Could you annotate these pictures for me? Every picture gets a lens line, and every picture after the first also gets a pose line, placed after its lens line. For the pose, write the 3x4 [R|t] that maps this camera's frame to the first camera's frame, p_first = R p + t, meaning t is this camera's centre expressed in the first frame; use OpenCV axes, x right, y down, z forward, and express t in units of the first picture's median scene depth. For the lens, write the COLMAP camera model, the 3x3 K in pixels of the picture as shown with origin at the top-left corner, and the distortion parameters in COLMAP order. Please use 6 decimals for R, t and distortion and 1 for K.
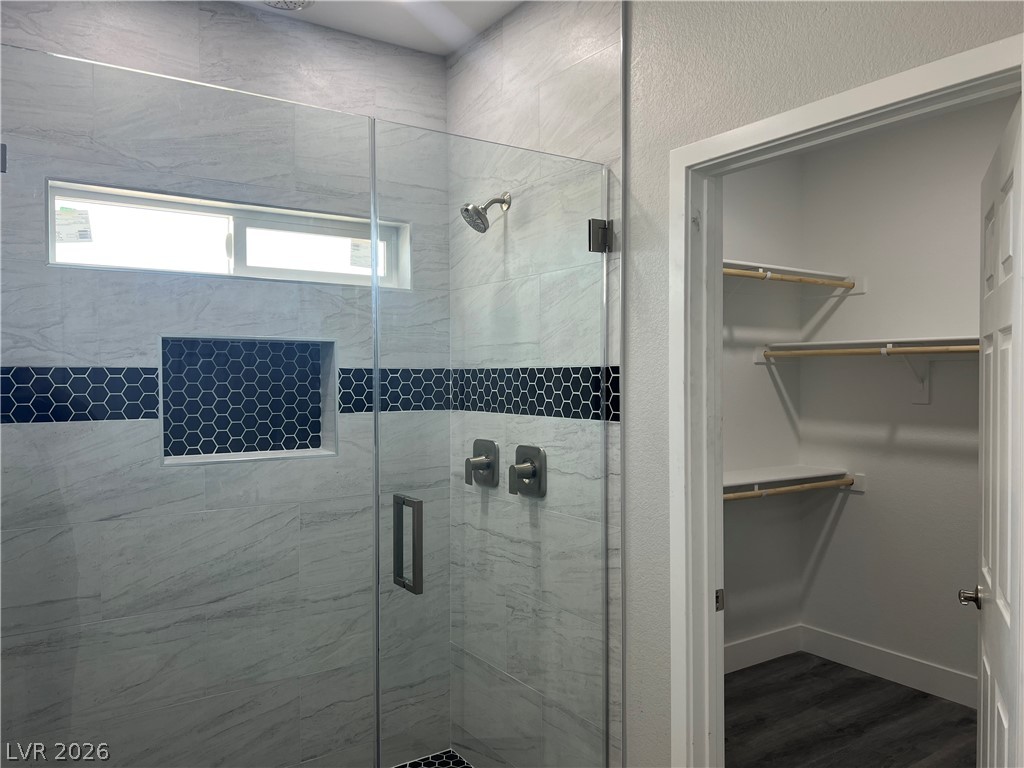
lens RADIAL K [[764.7, 0, 513.4], [0, 764.7, 385.0], [0, 0, 1]] dist [0.044706, -0.050630]
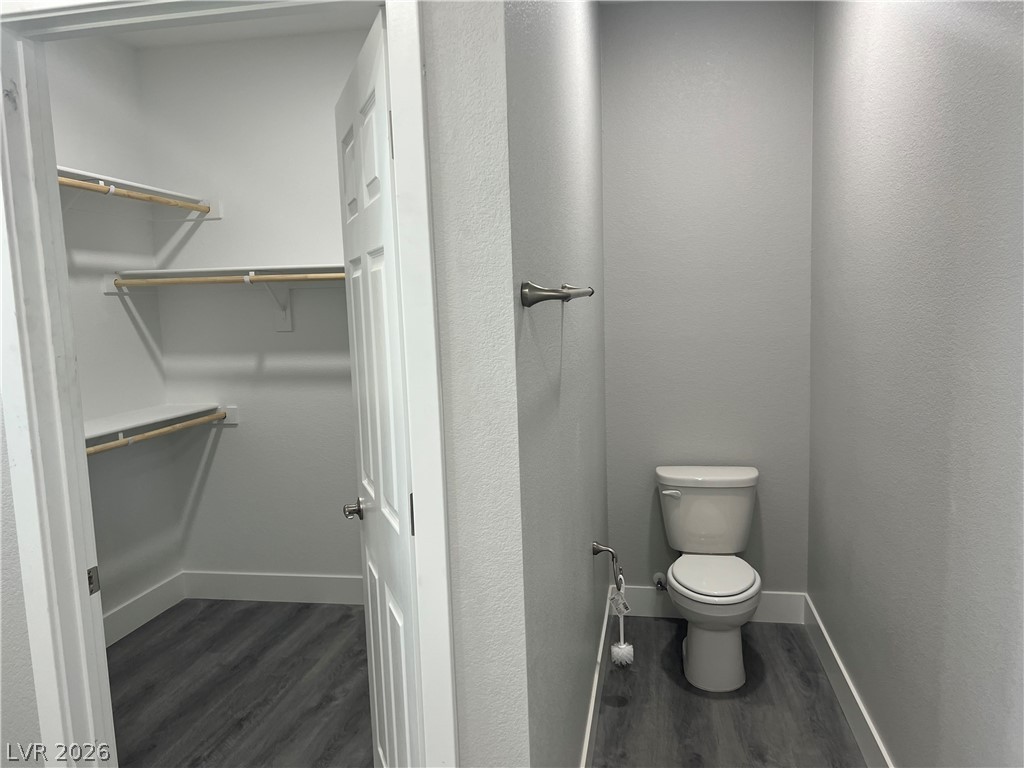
lens RADIAL K [[764.7, 0, 520.1], [0, 764.7, 391.8], [0, 0, 1]] dist [0.044706, -0.050630]
pose [[0.693734, -0.103628, 0.712737, 0.016564], [0.036679, 0.993394, 0.108732, 0.007290], [-0.719297, -0.049289, 0.692952, 0.103814]]
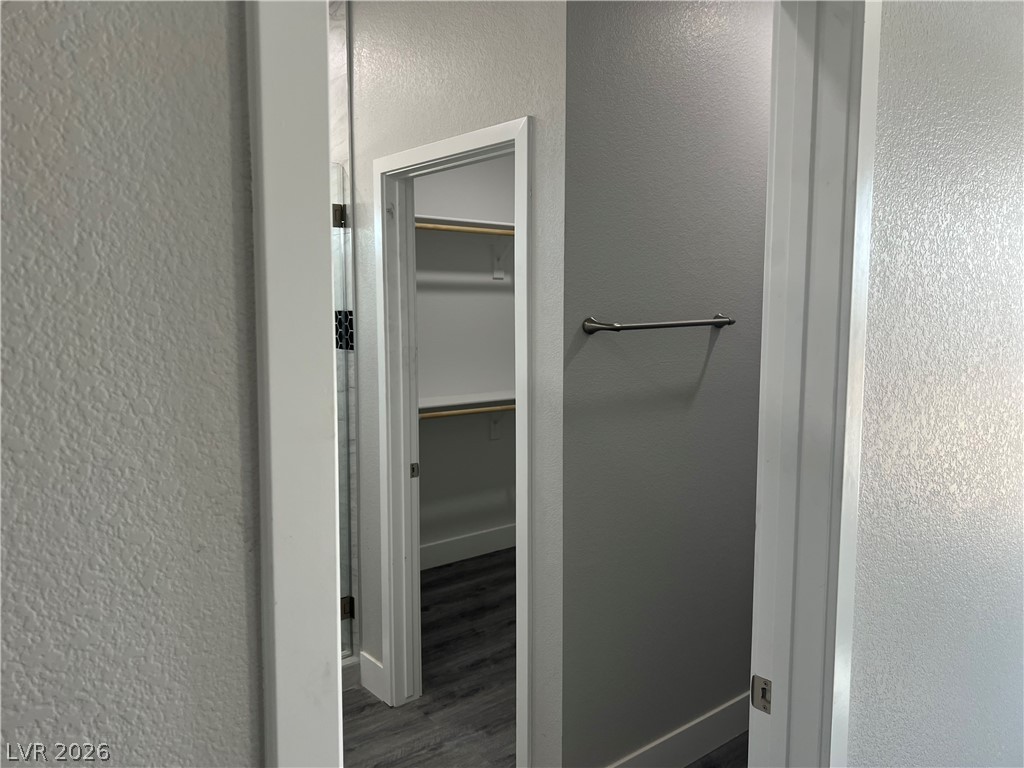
lens RADIAL K [[764.7, 0, 510.9], [0, 764.7, 380.5], [0, 0, 1]] dist [0.044706, -0.050630]
pose [[0.995356, -0.007438, 0.095970, 0.280829], [-0.000759, 0.996373, 0.085093, -0.016669], [-0.096255, -0.084770, 0.991740, -0.417085]]
